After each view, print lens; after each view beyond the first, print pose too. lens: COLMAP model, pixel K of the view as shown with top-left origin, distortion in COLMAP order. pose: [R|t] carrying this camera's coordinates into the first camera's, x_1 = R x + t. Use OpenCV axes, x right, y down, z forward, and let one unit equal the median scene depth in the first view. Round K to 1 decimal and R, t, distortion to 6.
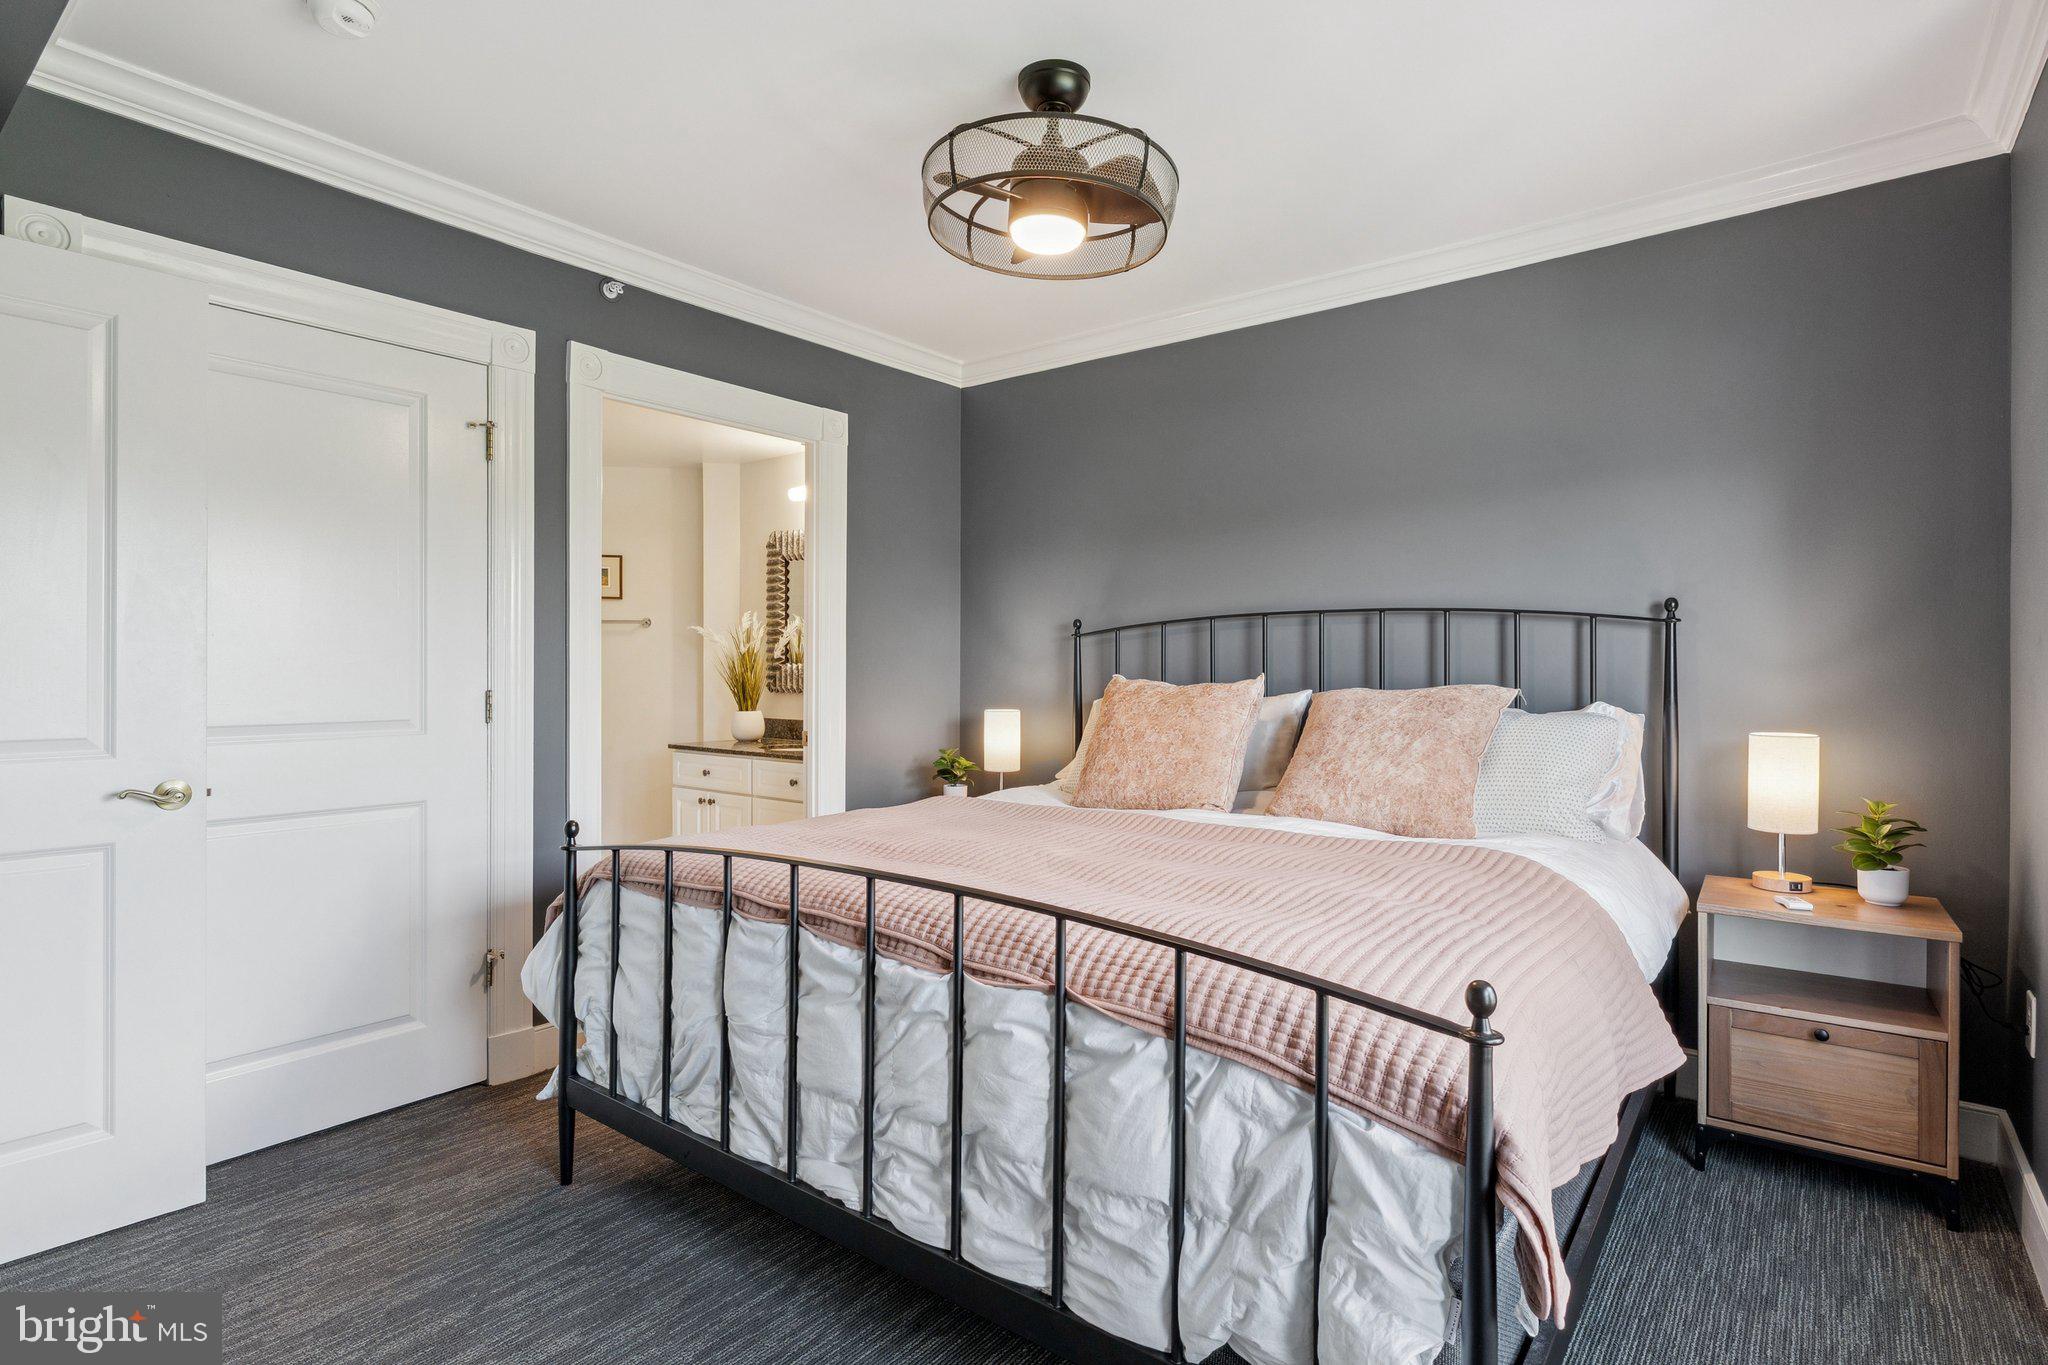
lens RADIAL K [[1034.9, 0, 1014.6], [0, 1034.9, 688.2], [0, 0, 1]] dist [0.001134, -0.000539]
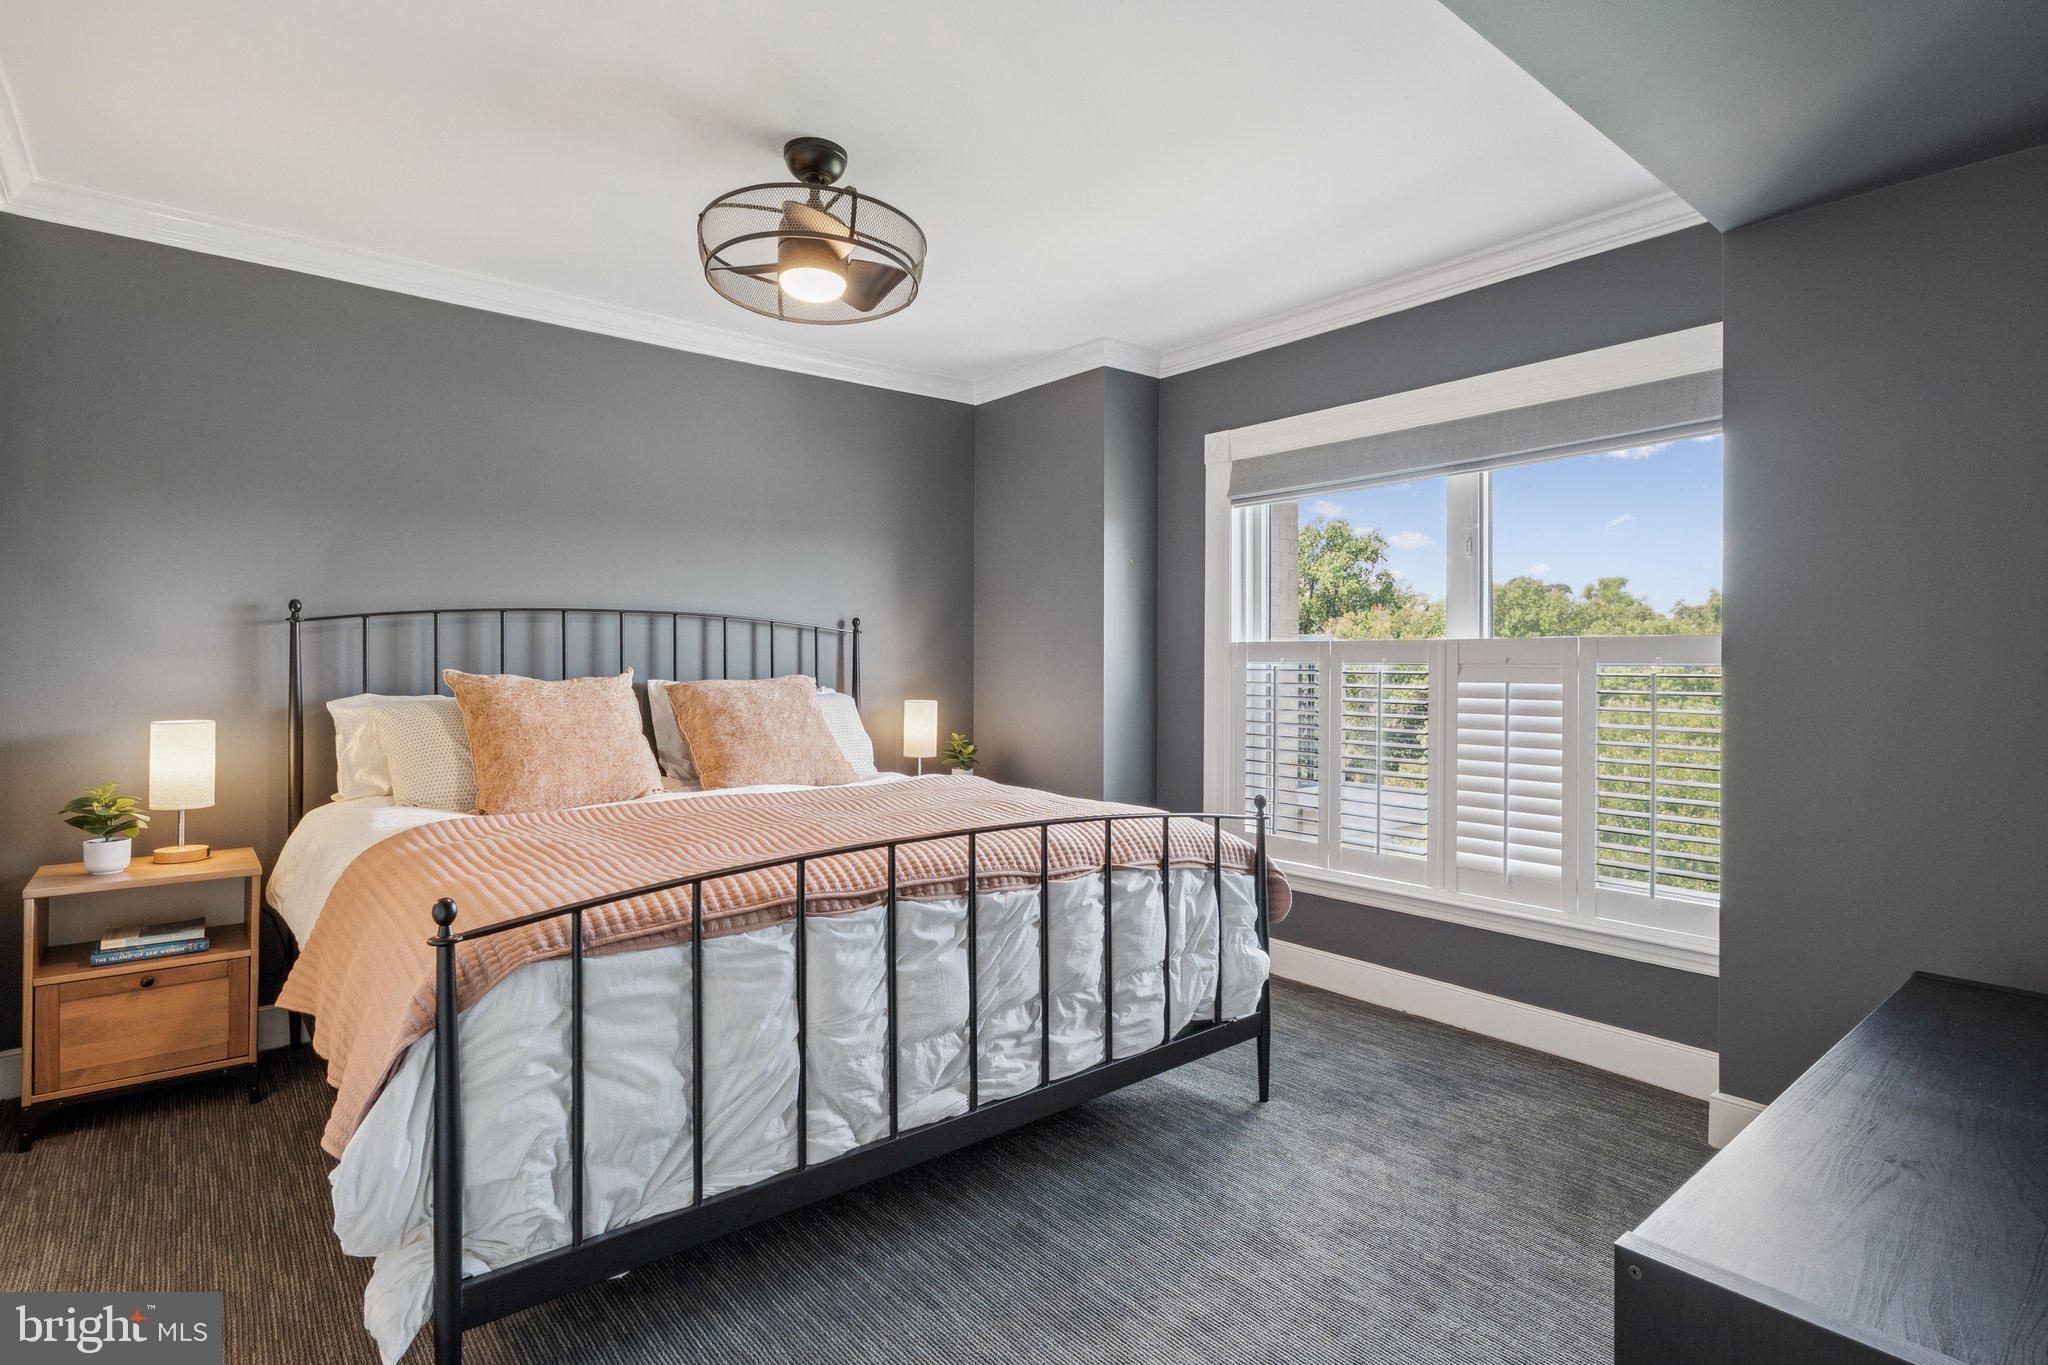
lens RADIAL K [[1004.0, 0, 1017.3], [0, 1004.0, 665.3], [0, 0, 1]] dist [-0.005877, 0.000203]
pose [[0.216435, -0.002243, 0.976294, -1.226707], [0.013389, 0.999910, -0.000671, -0.017881], [-0.976205, 0.013217, 0.216446, 0.646226]]
